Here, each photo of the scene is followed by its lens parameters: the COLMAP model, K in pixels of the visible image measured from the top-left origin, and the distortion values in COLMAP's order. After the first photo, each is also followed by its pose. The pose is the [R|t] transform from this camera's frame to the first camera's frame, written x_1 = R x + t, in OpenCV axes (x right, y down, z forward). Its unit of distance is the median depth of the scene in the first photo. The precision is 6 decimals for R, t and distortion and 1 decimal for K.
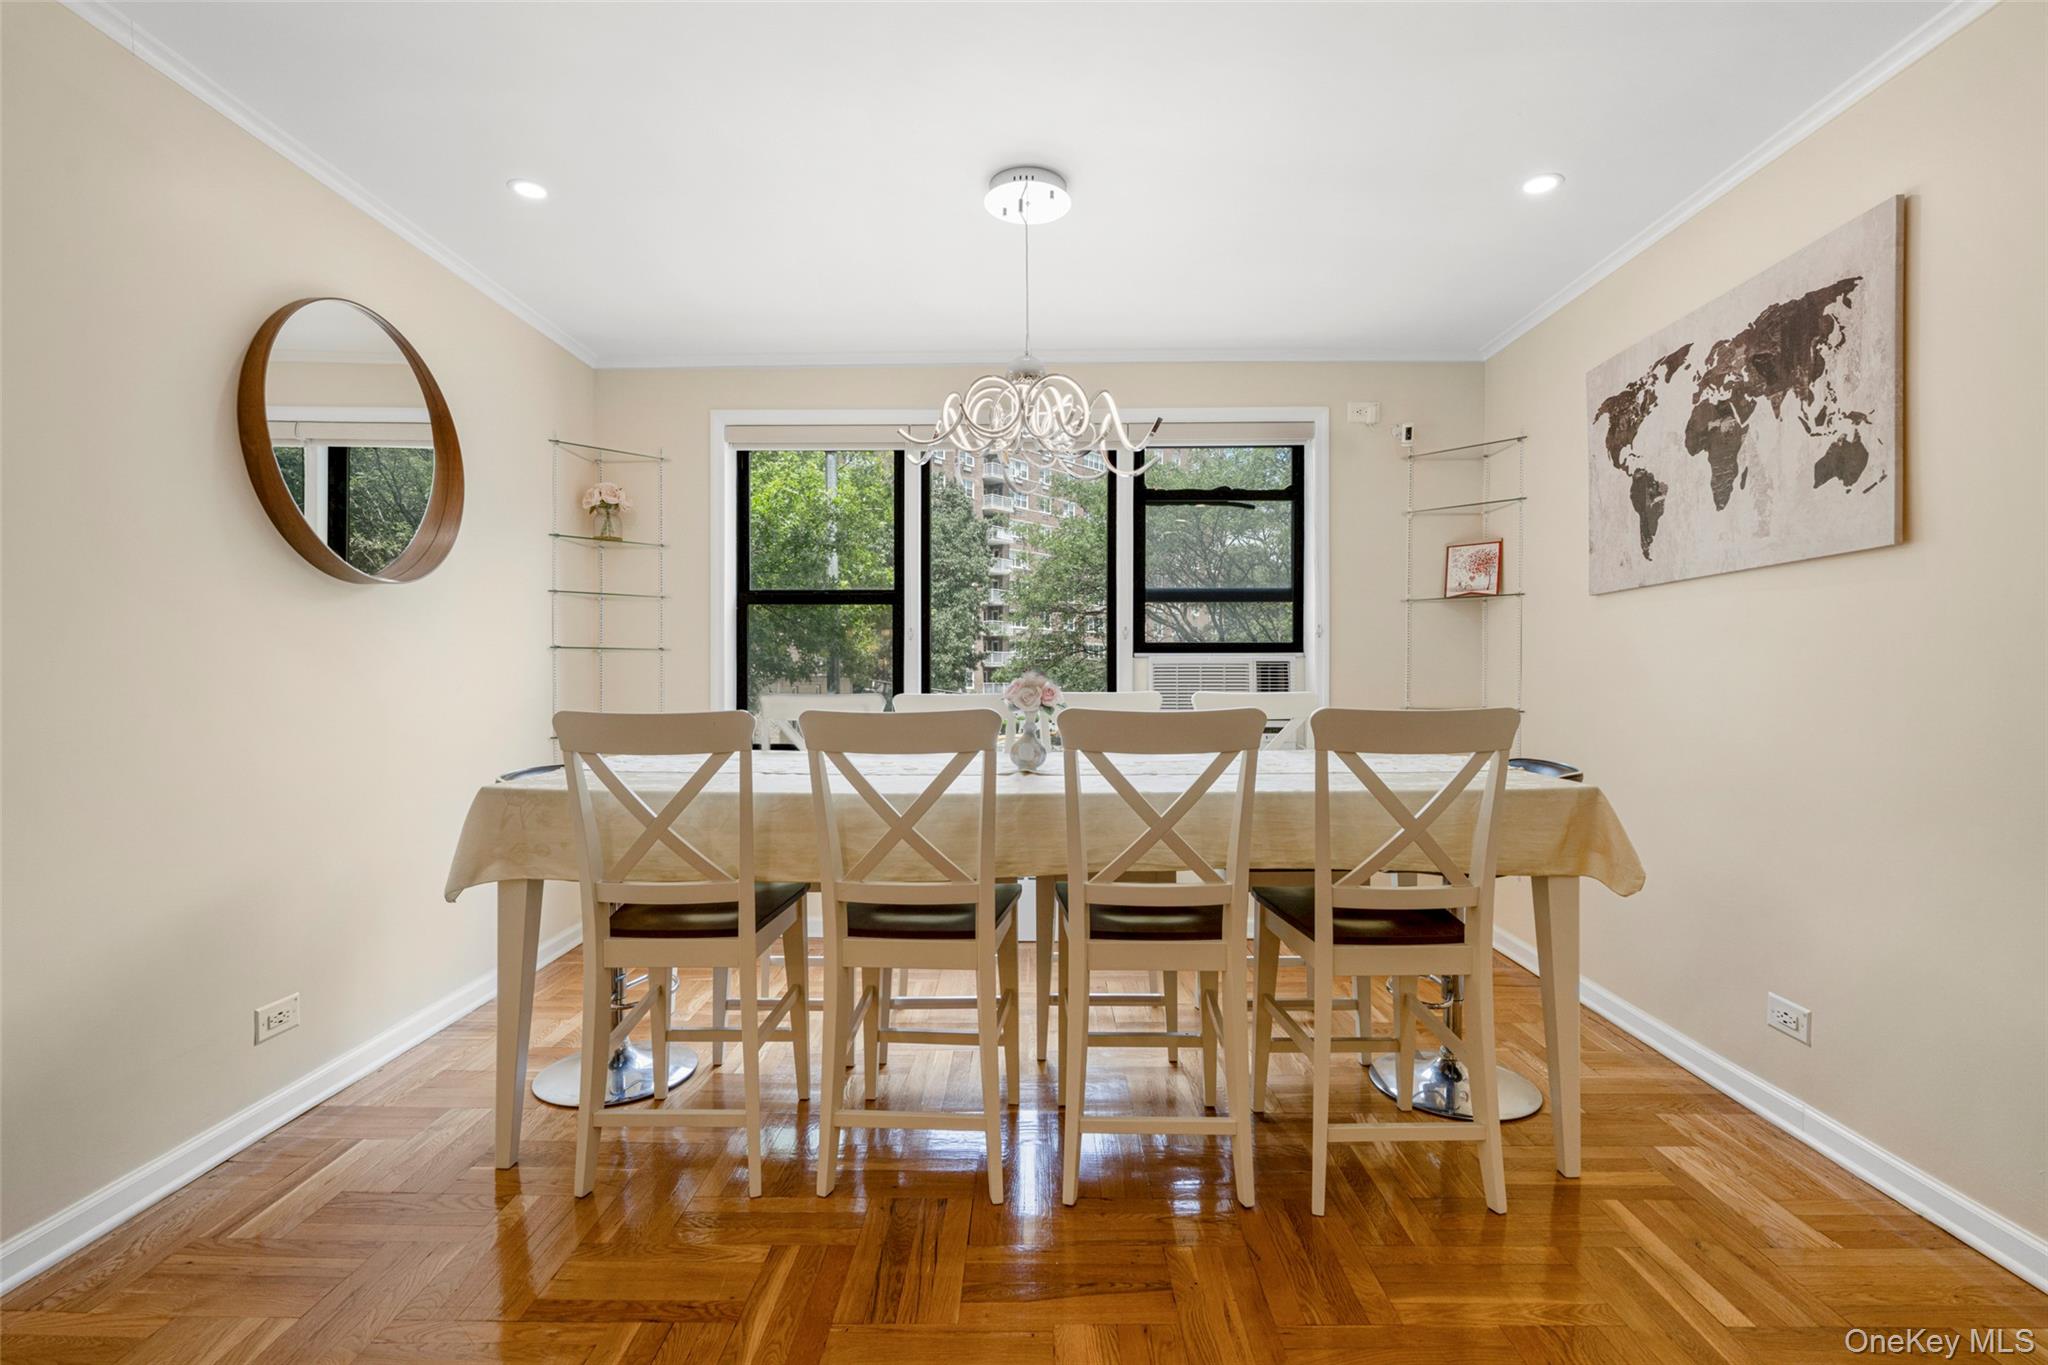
lens RADIAL K [[936.9, 0, 1024.0], [0, 936.9, 682.5], [0, 0, 1]] dist [-0.001896, -0.000339]
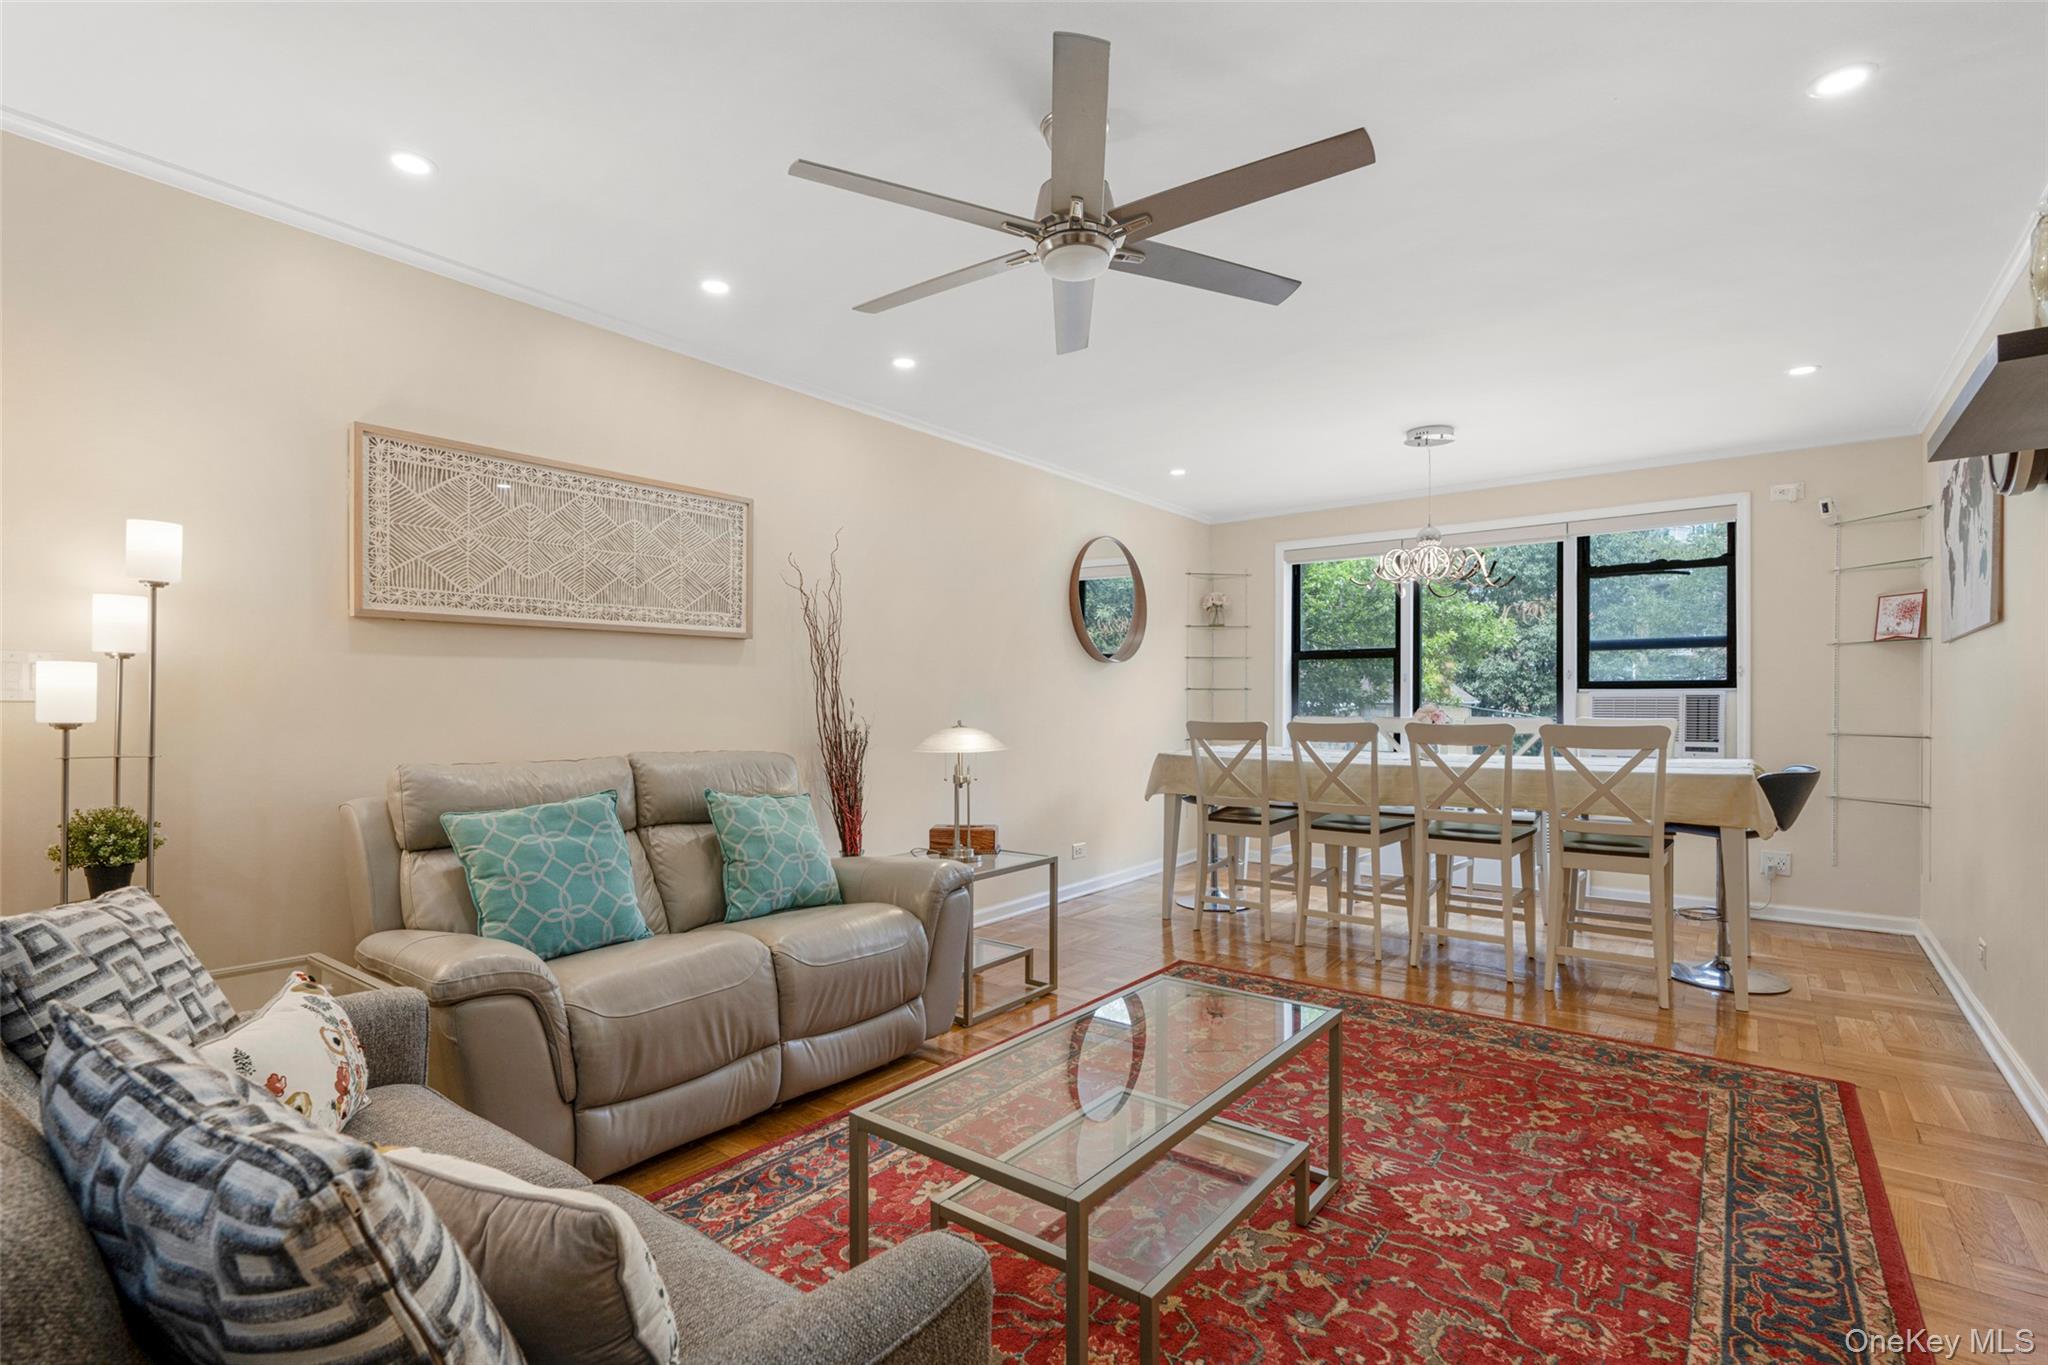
lens RADIAL K [[936.9, 0, 1024.0], [0, 936.9, 682.5], [0, 0, 1]] dist [-0.001896, -0.000339]
pose [[0.799697, -0.010048, -0.600319, 0.308309], [-0.006308, 0.999664, -0.025135, -0.001875], [0.600370, 0.023887, 0.799365, -0.594122]]
